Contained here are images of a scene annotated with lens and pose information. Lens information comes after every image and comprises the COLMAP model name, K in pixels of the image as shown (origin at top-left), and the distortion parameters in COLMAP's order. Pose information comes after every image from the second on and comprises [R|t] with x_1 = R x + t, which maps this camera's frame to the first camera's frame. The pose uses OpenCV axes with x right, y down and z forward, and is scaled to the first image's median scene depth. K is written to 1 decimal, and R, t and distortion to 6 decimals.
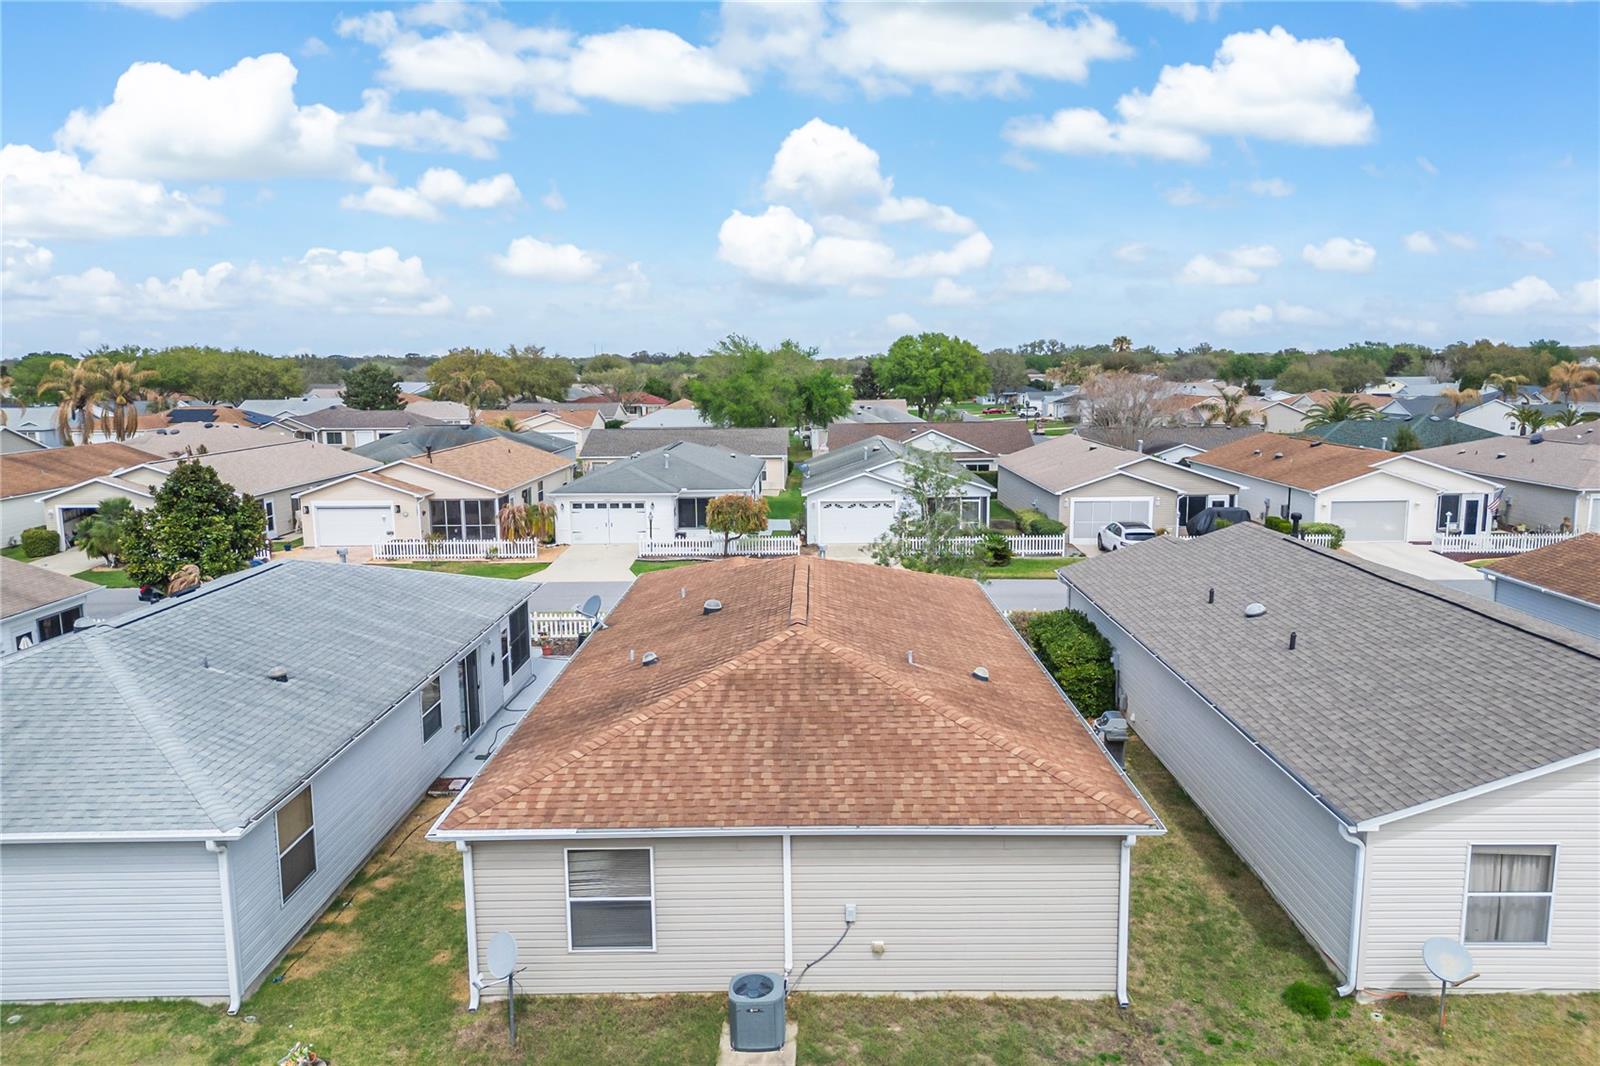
lens RADIAL K [[1116.2, 0, 807.8], [0, 1116.2, 537.2], [0, 0, 1]] dist [0.089621, -0.096523]
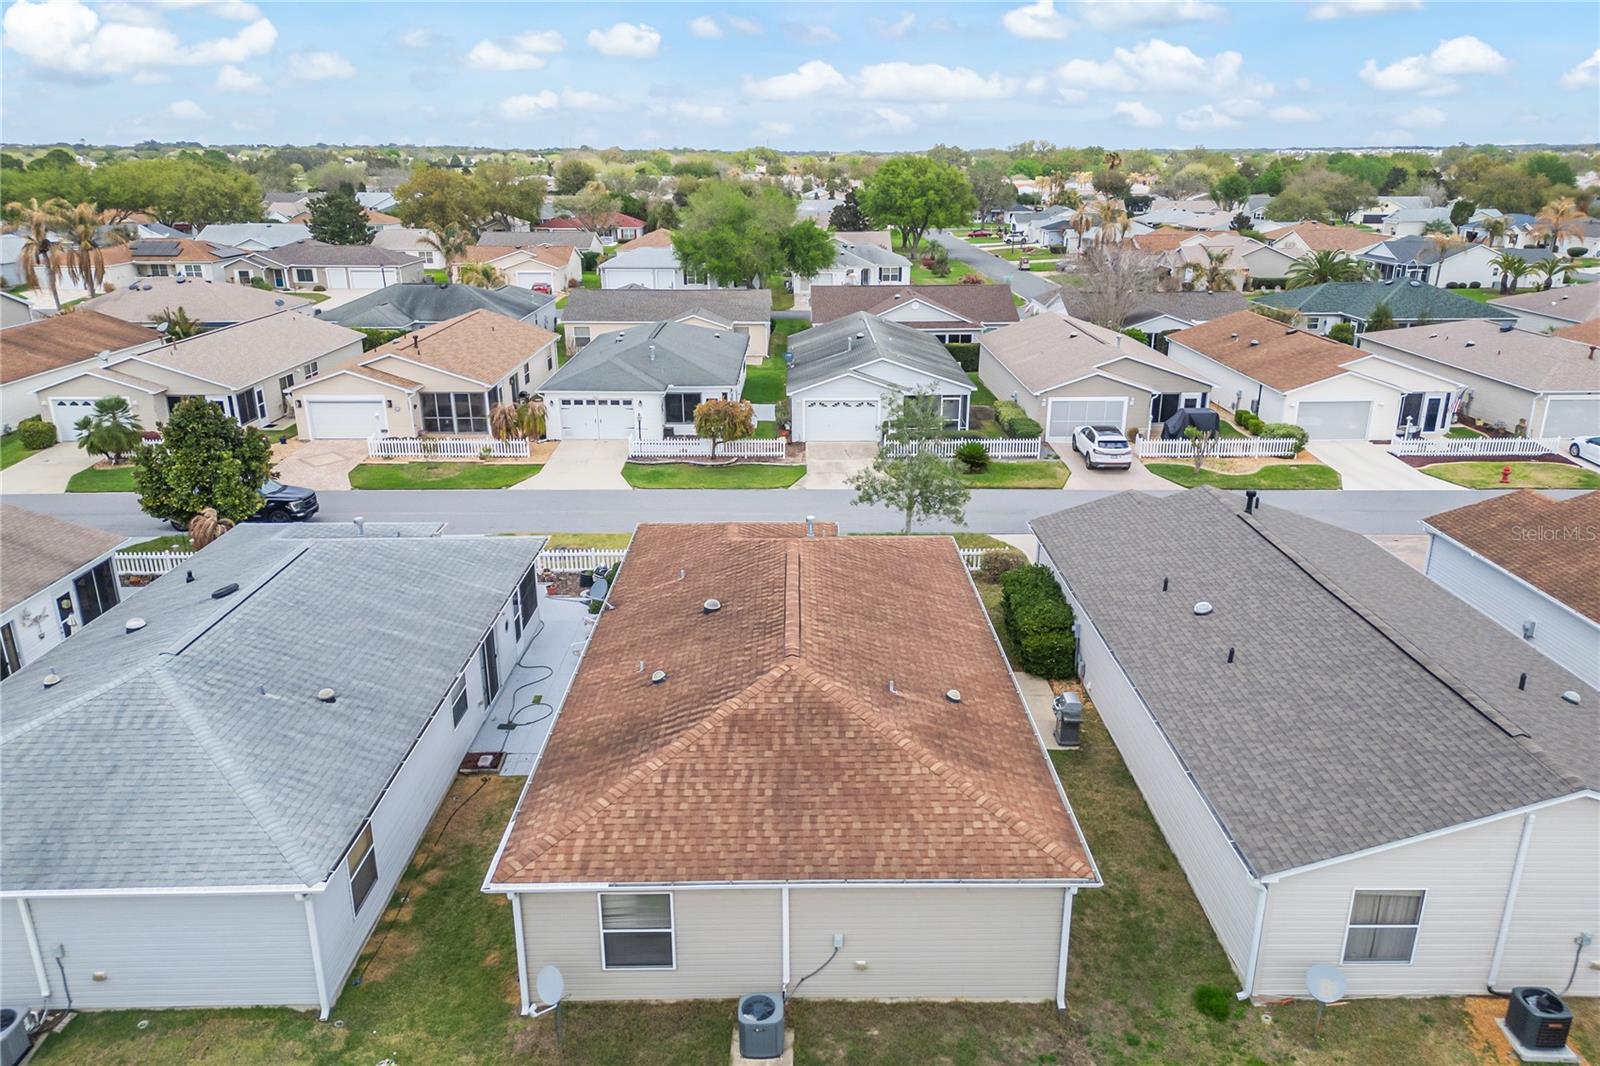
lens RADIAL K [[1116.2, 0, 807.8], [0, 1116.2, 537.2], [0, 0, 1]] dist [0.089621, -0.096523]
pose [[0.999812, 0.002973, 0.019168, -0.016452], [-0.006240, 0.984949, 0.172730, -0.259773], [-0.018366, -0.172817, 0.984783, -0.092900]]
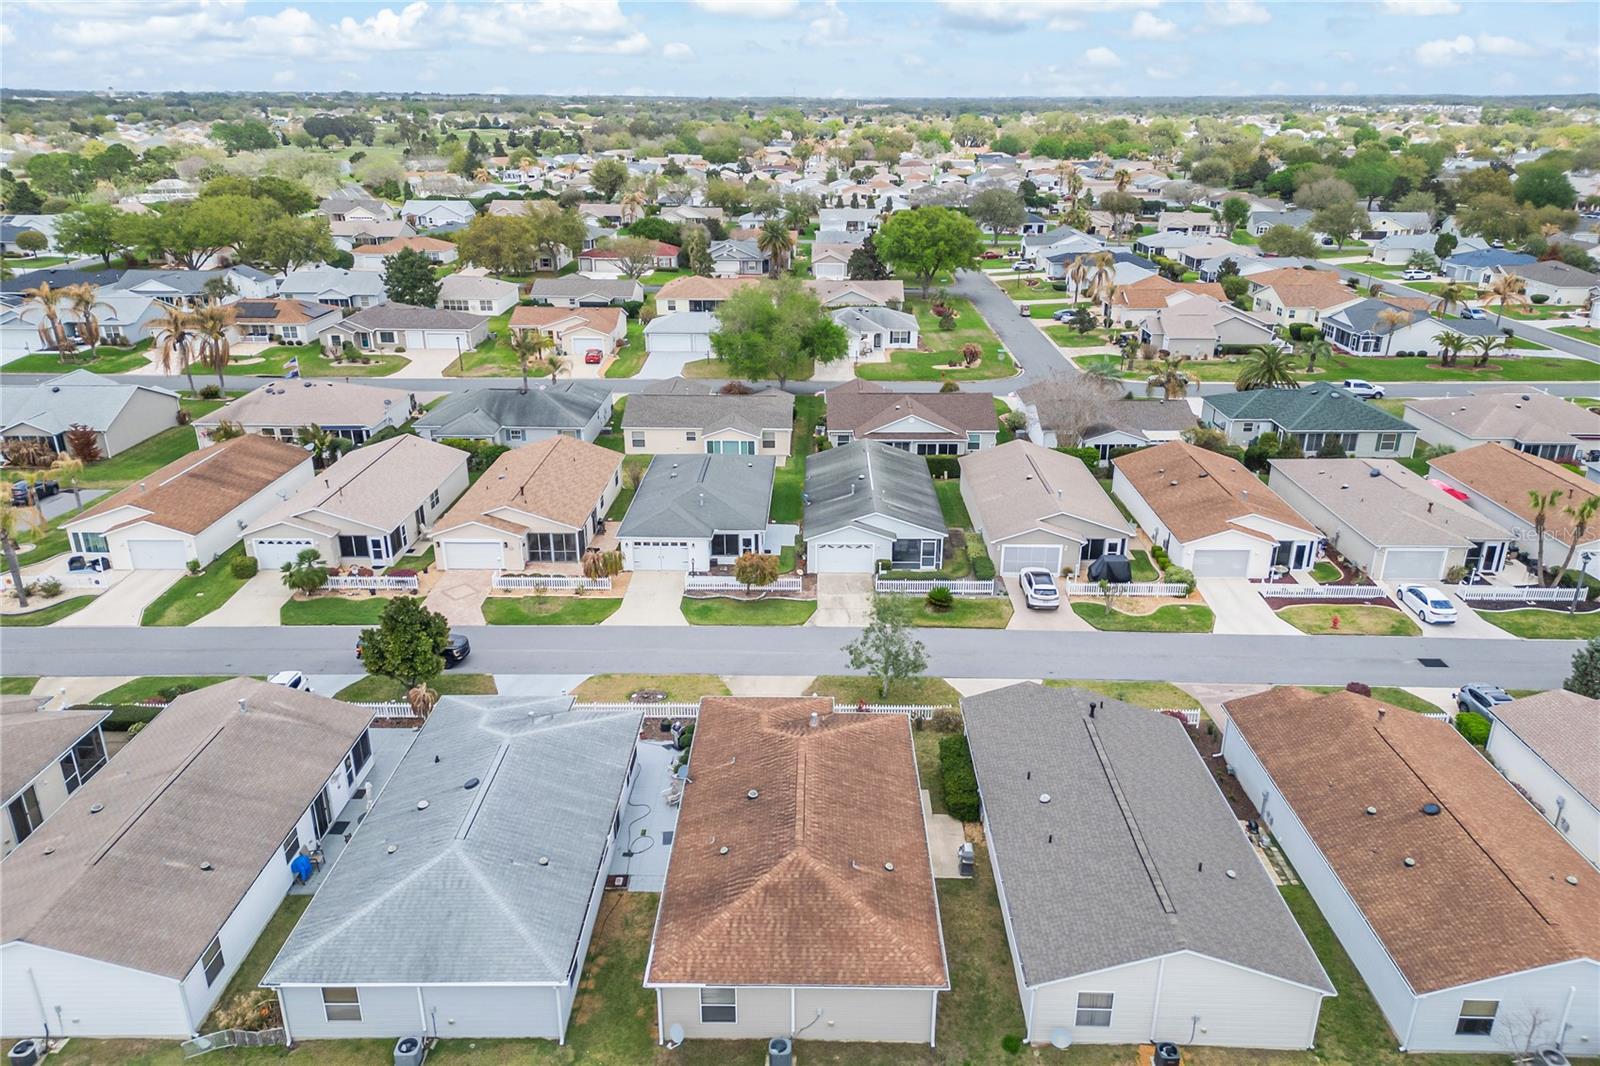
lens RADIAL K [[1124.7, 0, 807.4], [0, 1124.7, 534.2], [0, 0, 1]] dist [0.082247, -0.087053]
pose [[0.999915, 0.012989, -0.001147, 0.002000], [-0.012443, 0.976728, 0.214119, -1.019196], [0.003901, -0.214087, 0.976807, -0.986954]]
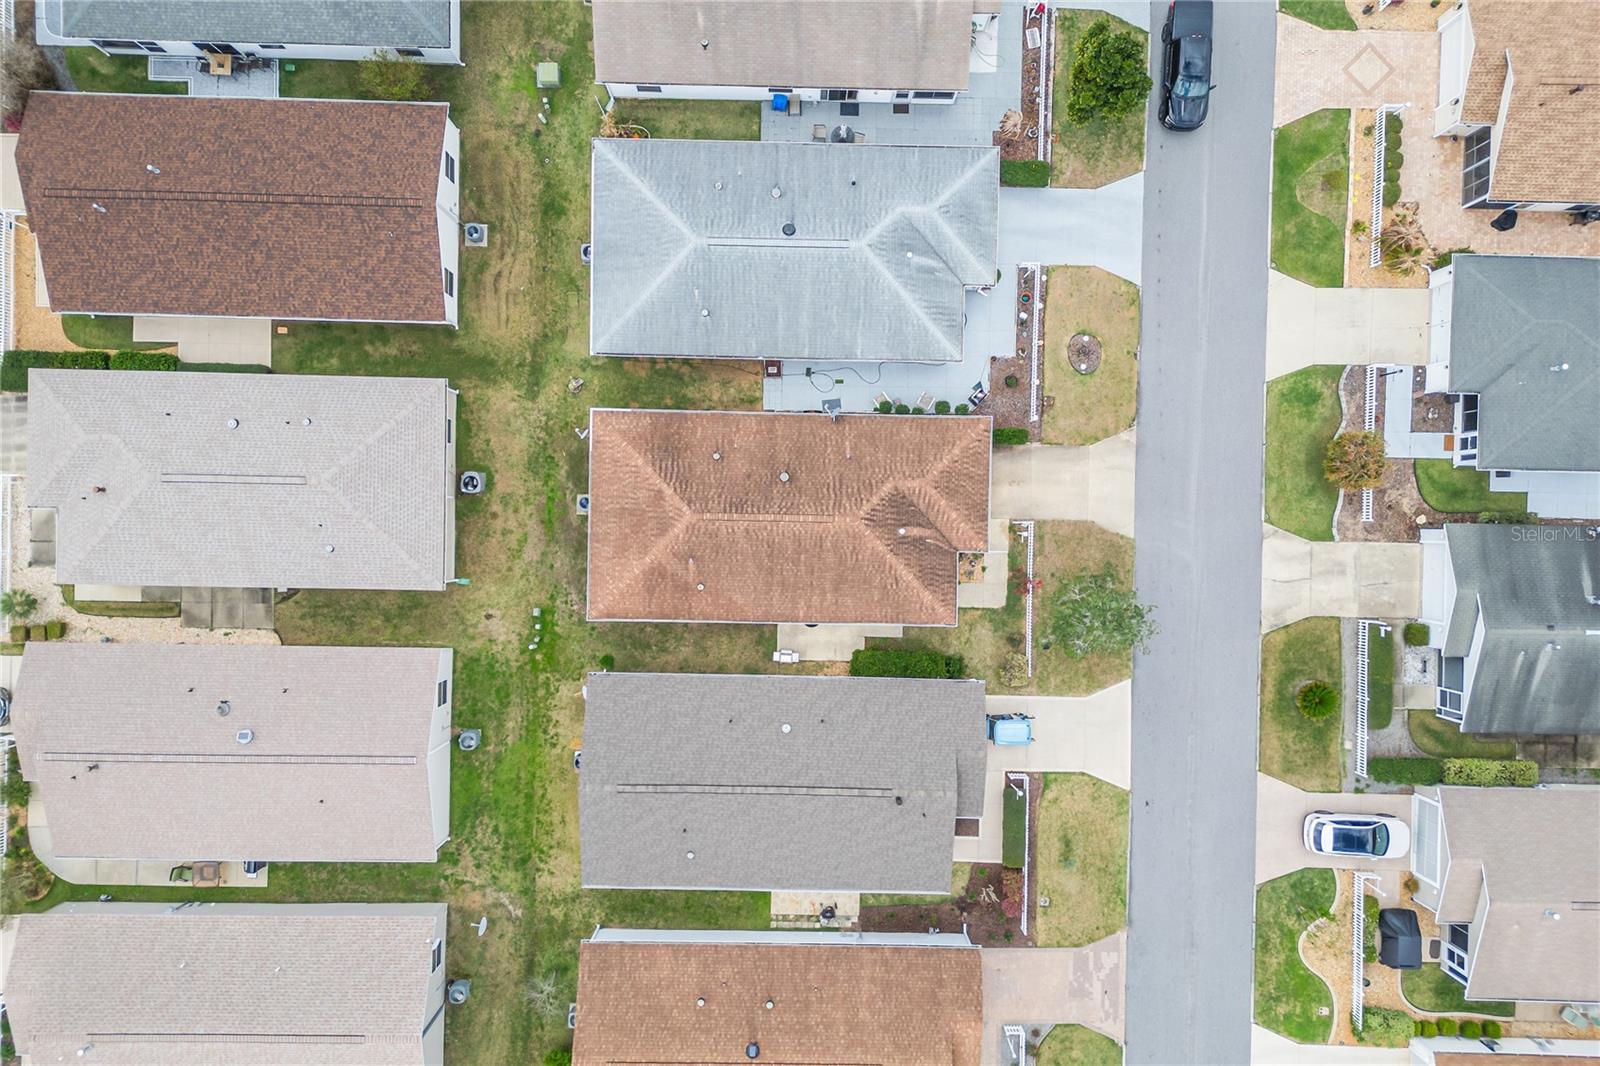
lens RADIAL K [[1127.6, 0, 807.7], [0, 1127.6, 528.3], [0, 0, 1]] dist [0.089584, -0.100390]
pose [[-0.013735, 0.999816, 0.013381, -0.021398], [-0.159203, -0.015399, 0.987126, -2.789884], [0.987150, 0.011427, 0.159385, 0.936685]]
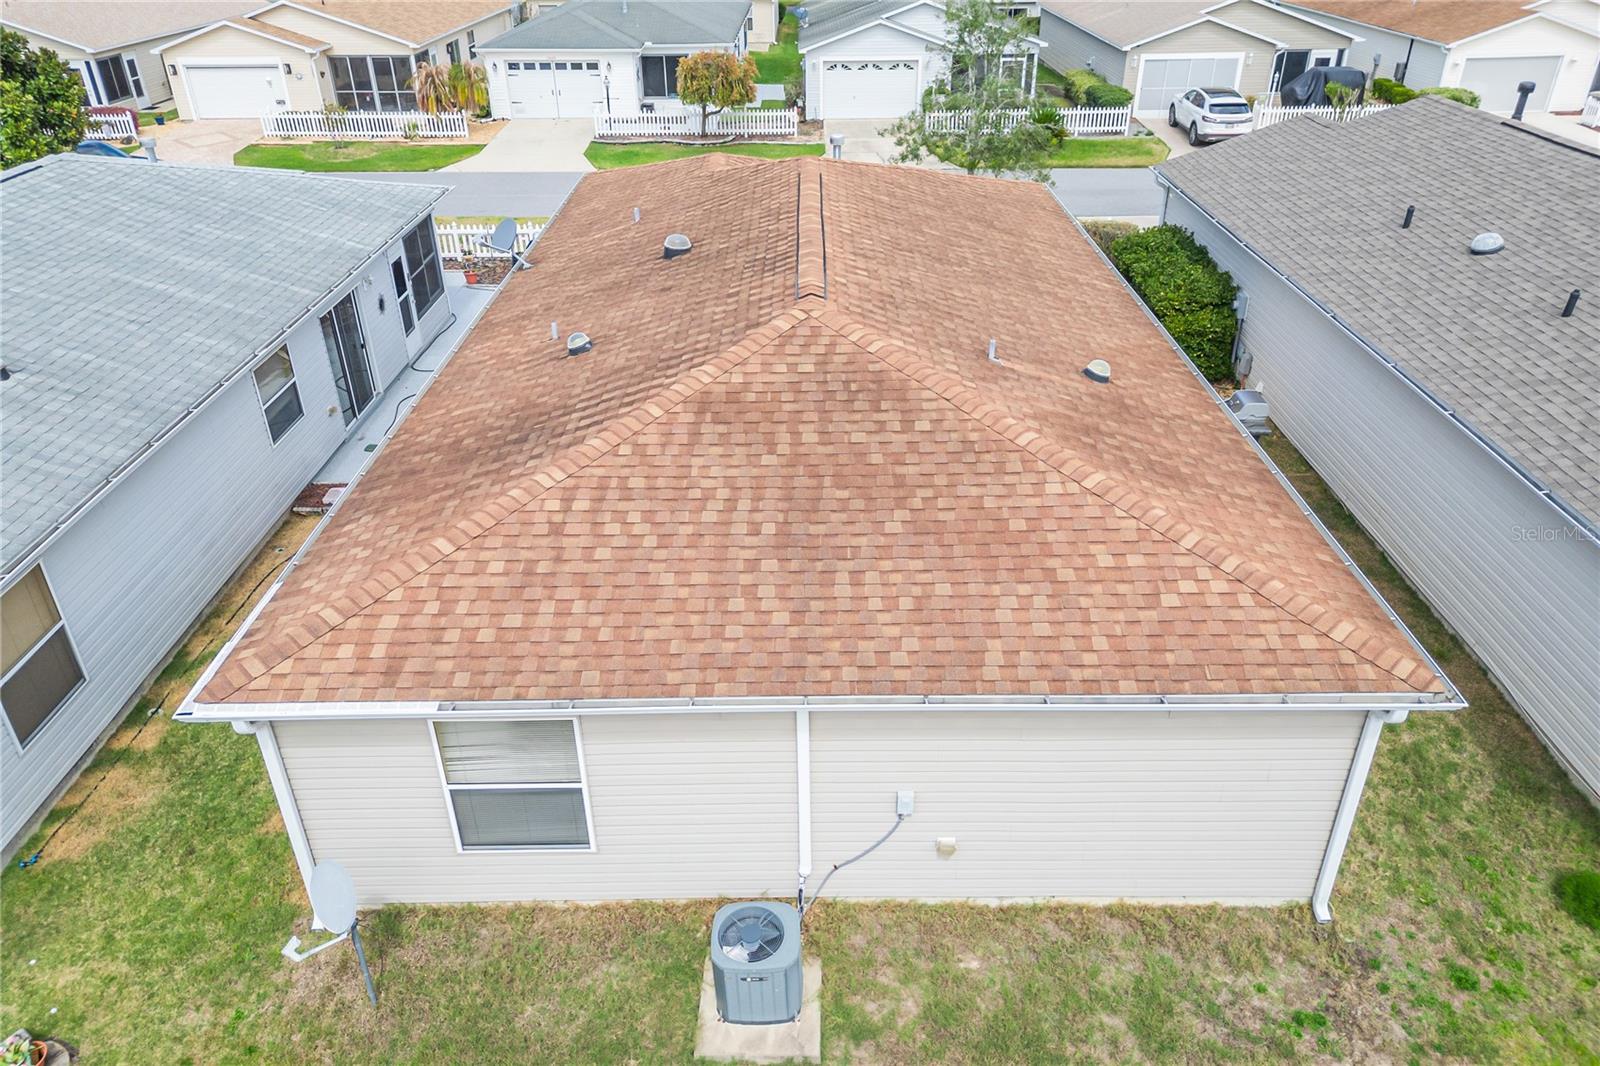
lens RADIAL K [[1116.2, 0, 807.8], [0, 1116.2, 537.2], [0, 0, 1]] dist [0.089621, -0.096523]
pose [[0.999973, -0.002962, 0.006764, -0.017139], [0.000311, 0.932112, 0.362169, -0.024225], [-0.007377, -0.362157, 0.932088, 0.417853]]
